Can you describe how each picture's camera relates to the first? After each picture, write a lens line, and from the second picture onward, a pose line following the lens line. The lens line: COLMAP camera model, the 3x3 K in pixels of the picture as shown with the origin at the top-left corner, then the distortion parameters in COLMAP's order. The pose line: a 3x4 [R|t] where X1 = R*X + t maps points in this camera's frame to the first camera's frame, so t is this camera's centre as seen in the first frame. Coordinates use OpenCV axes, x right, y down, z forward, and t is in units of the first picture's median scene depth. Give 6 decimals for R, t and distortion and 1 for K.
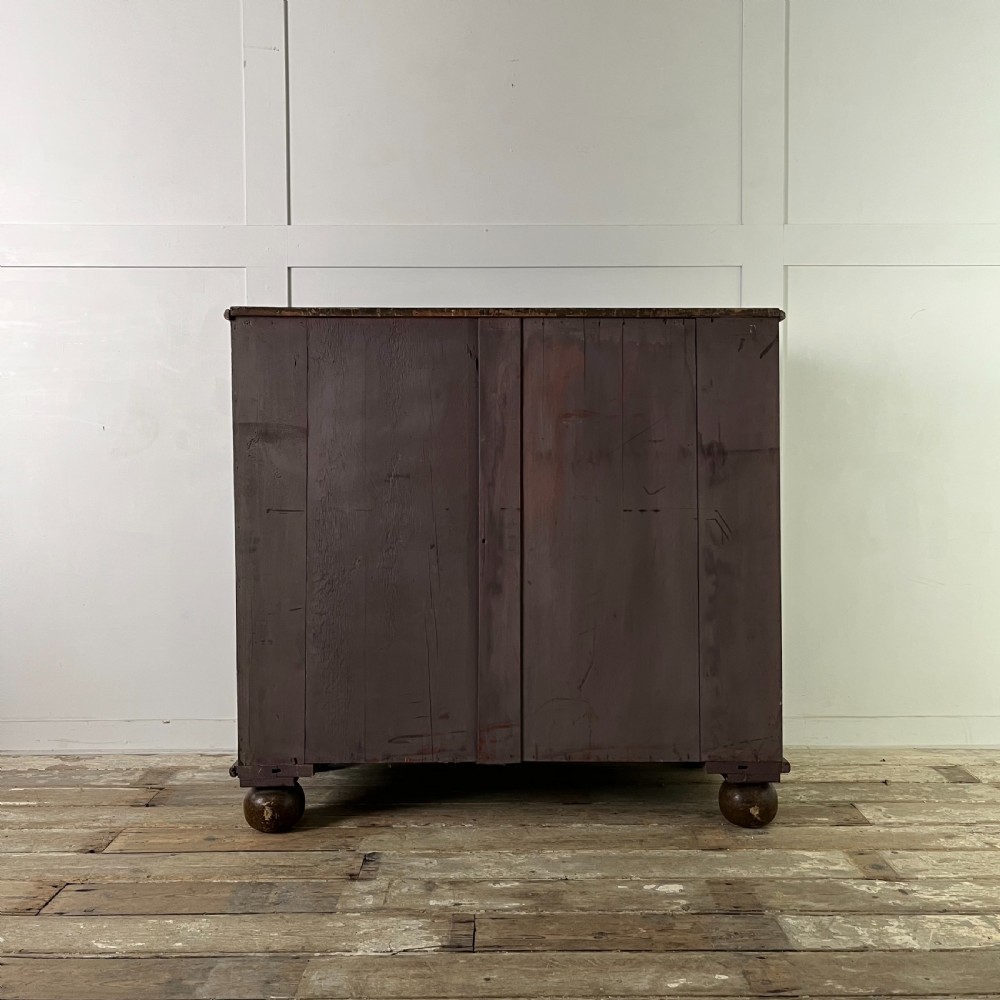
lens RADIAL K [[1022.2, 0, 492.8], [0, 1022.2, 491.7], [0, 0, 1]] dist [0.031981, -0.033279]
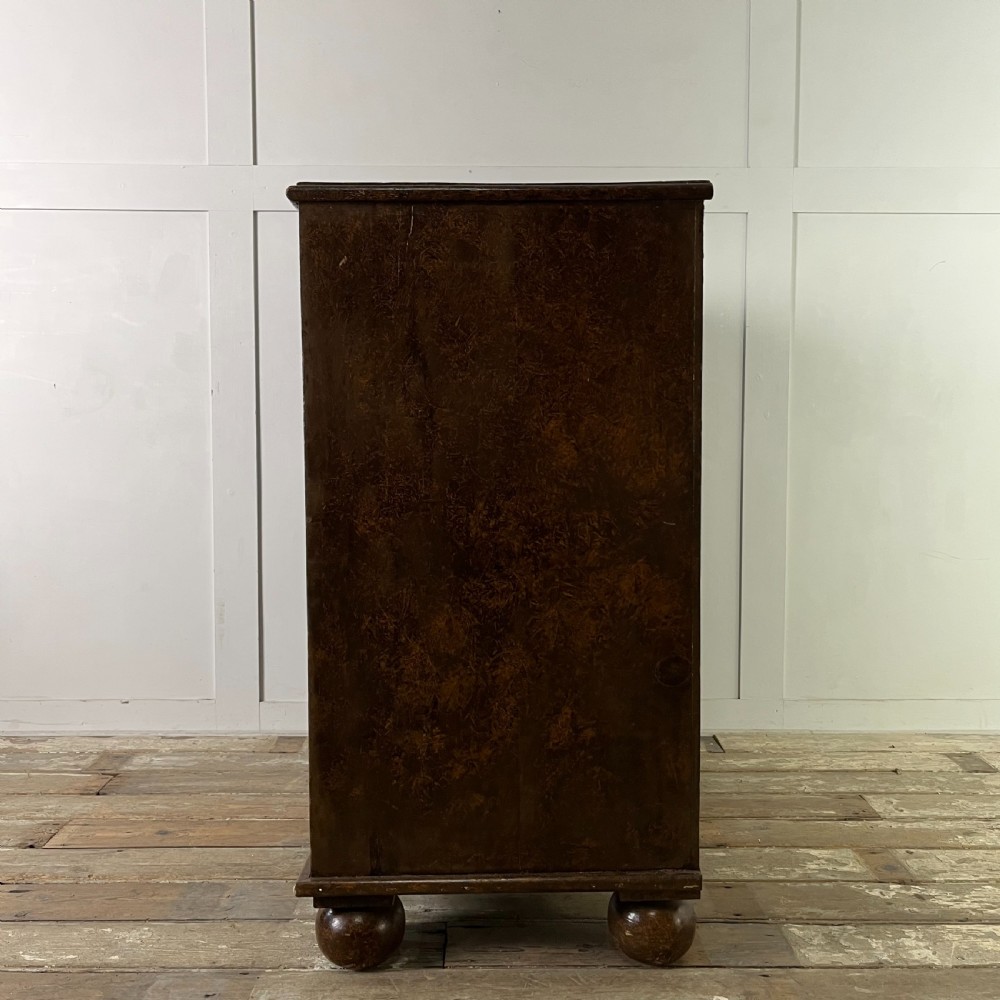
lens RADIAL K [[1022.2, 0, 492.8], [0, 1022.2, 491.7], [0, 0, 1]] dist [0.031981, -0.033279]
pose [[0.999975, 0.005008, 0.004926, 0.014885], [-0.005153, 0.999544, 0.029747, 0.005774], [-0.004775, -0.029771, 0.999545, 0.099117]]
